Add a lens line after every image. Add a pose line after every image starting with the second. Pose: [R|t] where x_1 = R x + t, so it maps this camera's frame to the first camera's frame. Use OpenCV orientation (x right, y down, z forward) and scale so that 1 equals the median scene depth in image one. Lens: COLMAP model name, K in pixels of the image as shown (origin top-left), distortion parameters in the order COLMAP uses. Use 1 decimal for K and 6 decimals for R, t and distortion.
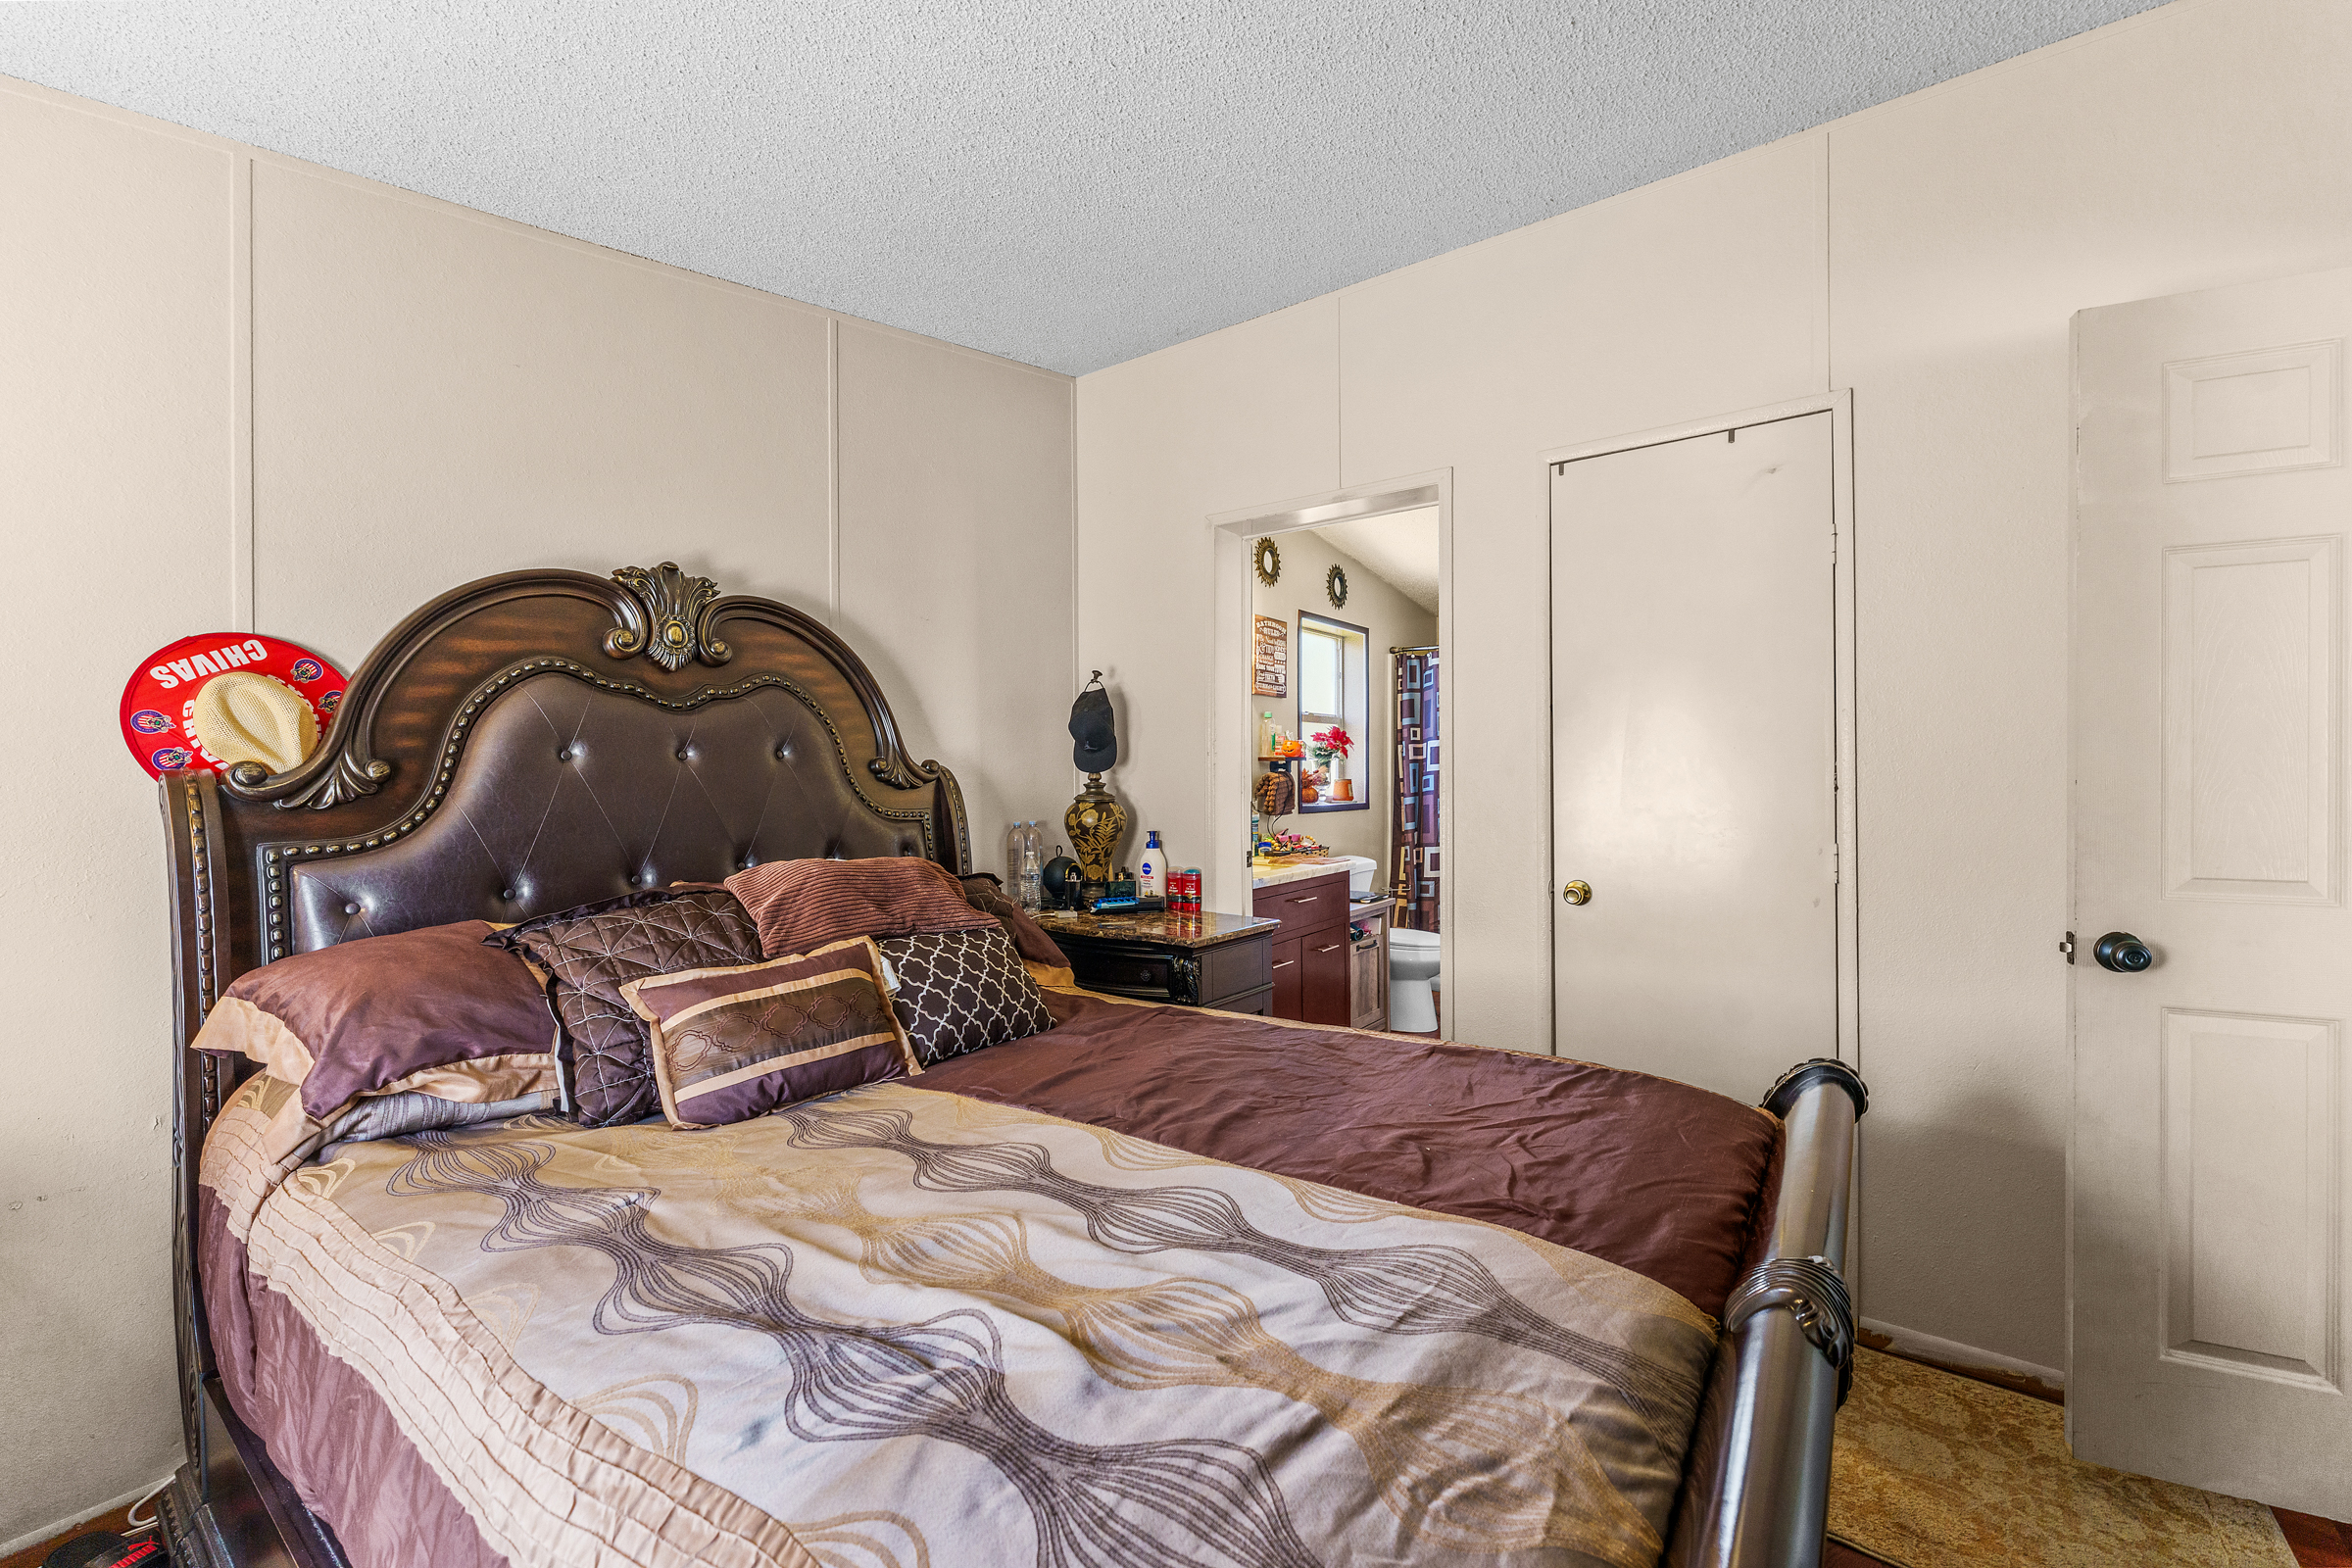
lens RADIAL K [[952.4, 0, 1158.7], [0, 952.4, 783.0], [0, 0, 1]] dist [-0.000701, 0.000067]
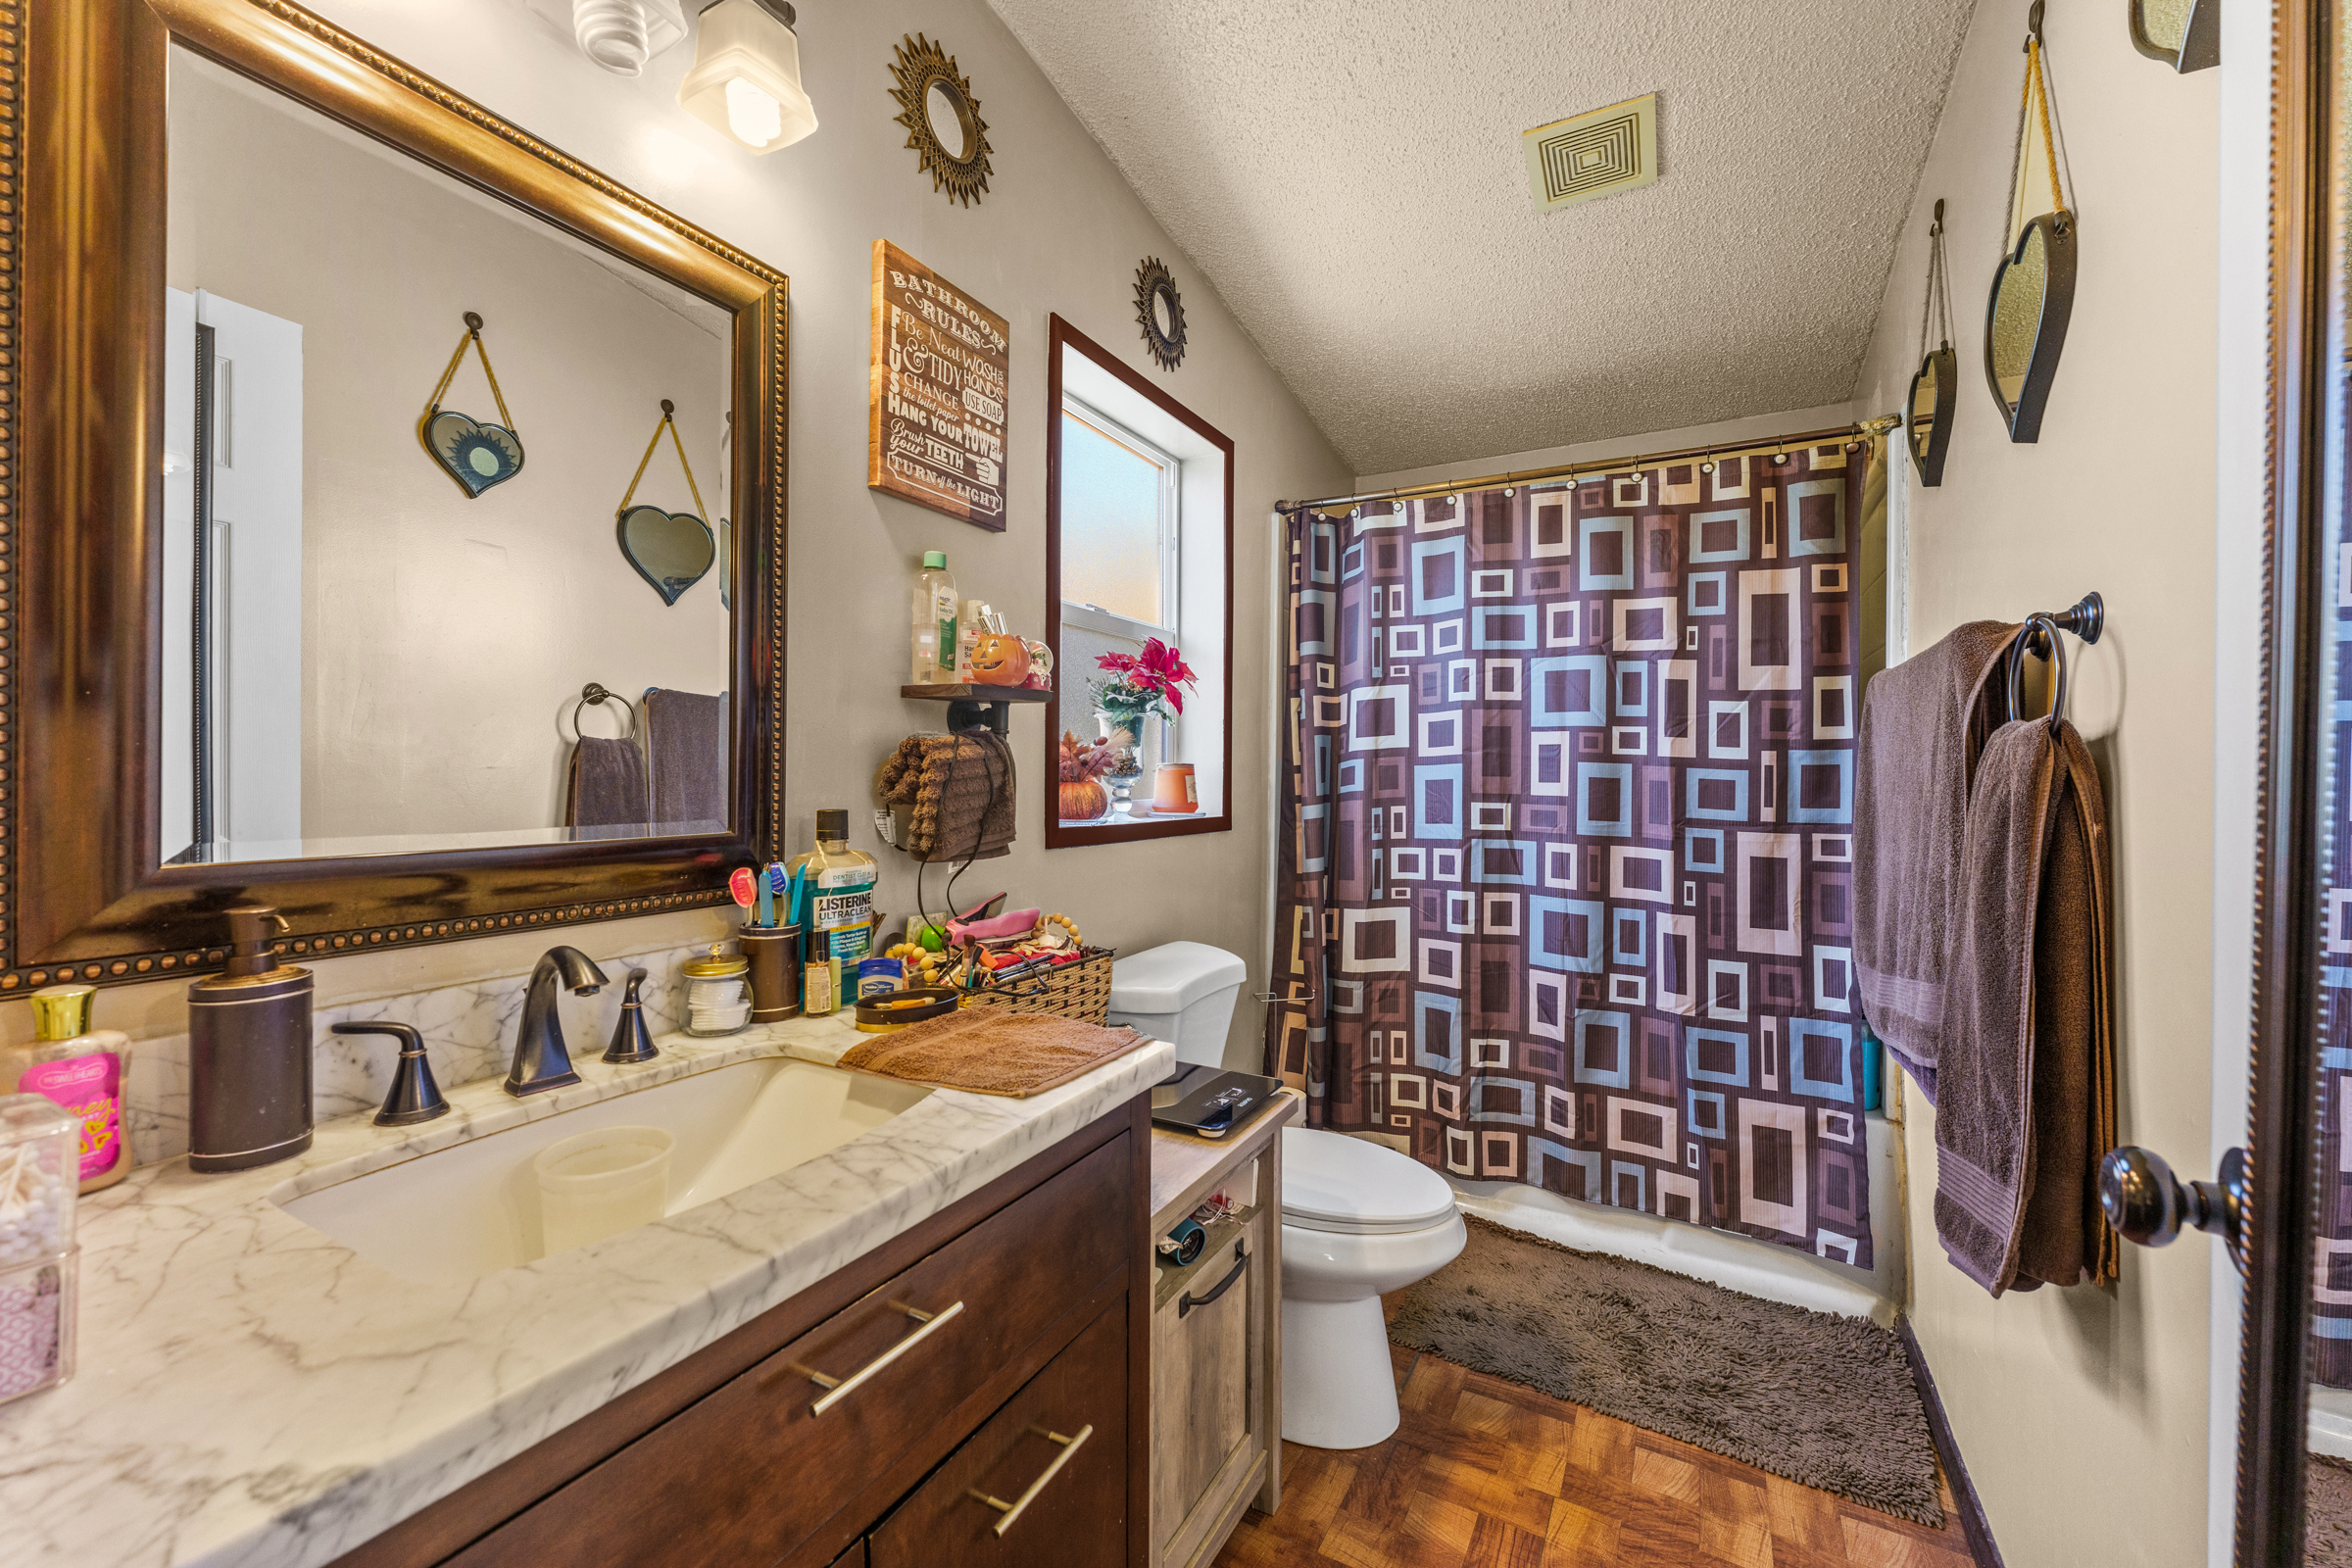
lens RADIAL K [[952.4, 0, 1170.3], [0, 952.4, 773.5], [0, 0, 1]] dist [-0.000701, 0.000067]
pose [[0.989388, 0.009960, 0.144953, 0.131780], [-0.008289, 0.999892, -0.012125, 0.005912], [-0.145059, 0.010795, 0.989364, 0.578667]]
